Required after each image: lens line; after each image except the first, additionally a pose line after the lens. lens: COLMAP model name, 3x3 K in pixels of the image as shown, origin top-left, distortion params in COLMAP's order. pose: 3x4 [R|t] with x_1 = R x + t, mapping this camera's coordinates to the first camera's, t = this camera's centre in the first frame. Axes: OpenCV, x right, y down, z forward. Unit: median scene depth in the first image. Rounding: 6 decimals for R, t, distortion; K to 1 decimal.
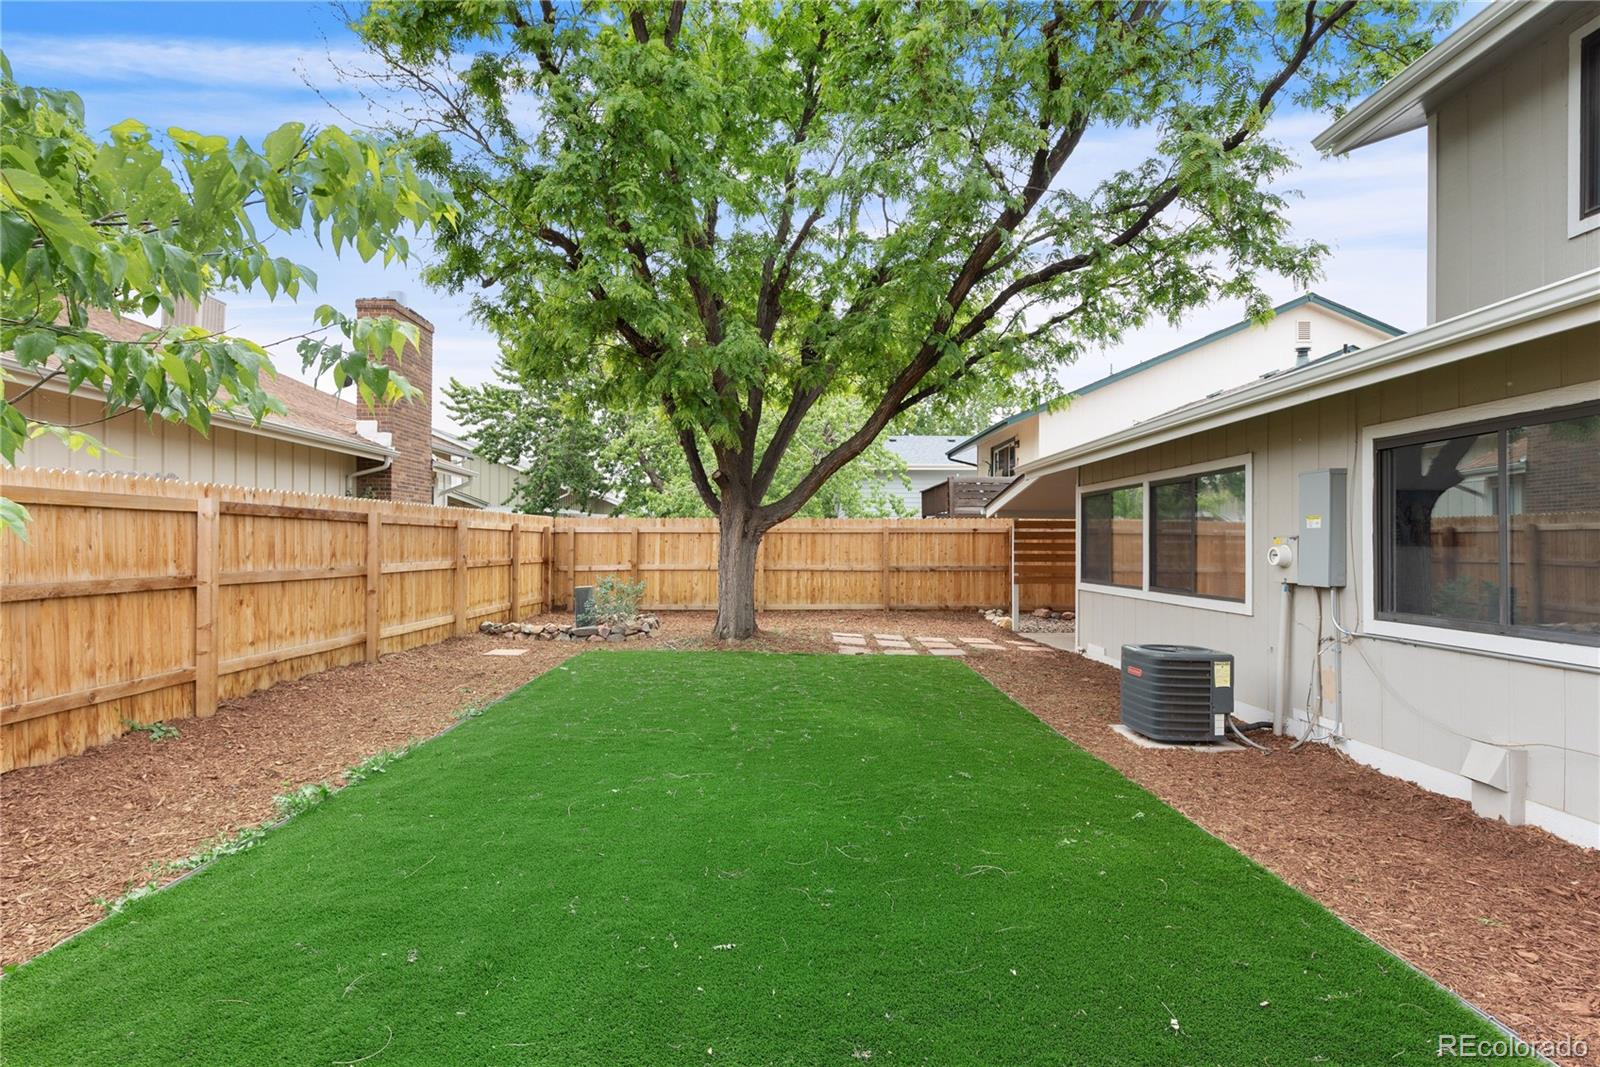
lens RADIAL K [[802.9, 0, 799.5], [0, 802.9, 538.3], [0, 0, 1]] dist [0.007909, -0.002145]
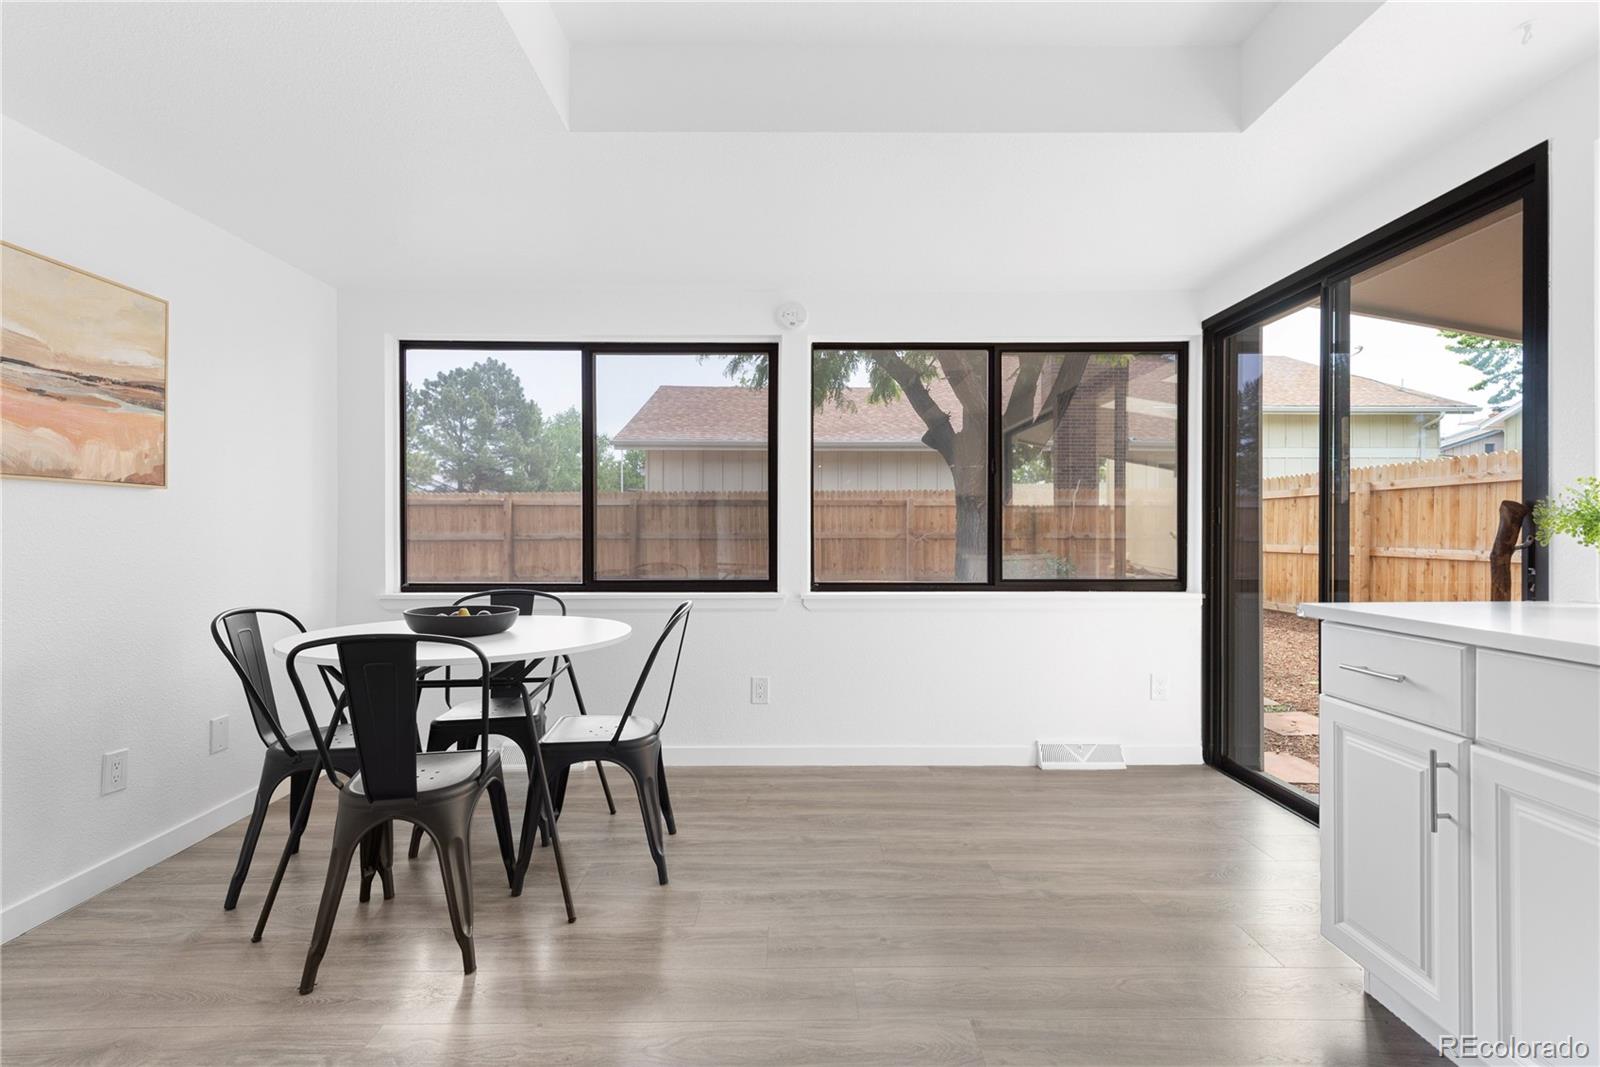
lens RADIAL K [[721.1, 0, 806.1], [0, 721.1, 533.8], [0, 0, 1]] dist [0.013779, -0.003766]
pose [[-0.028981, -0.002507, -0.999577, 0.977459], [0.007285, 0.999970, -0.002719, 0.043862], [0.999553, -0.007361, -0.028961, 1.223361]]
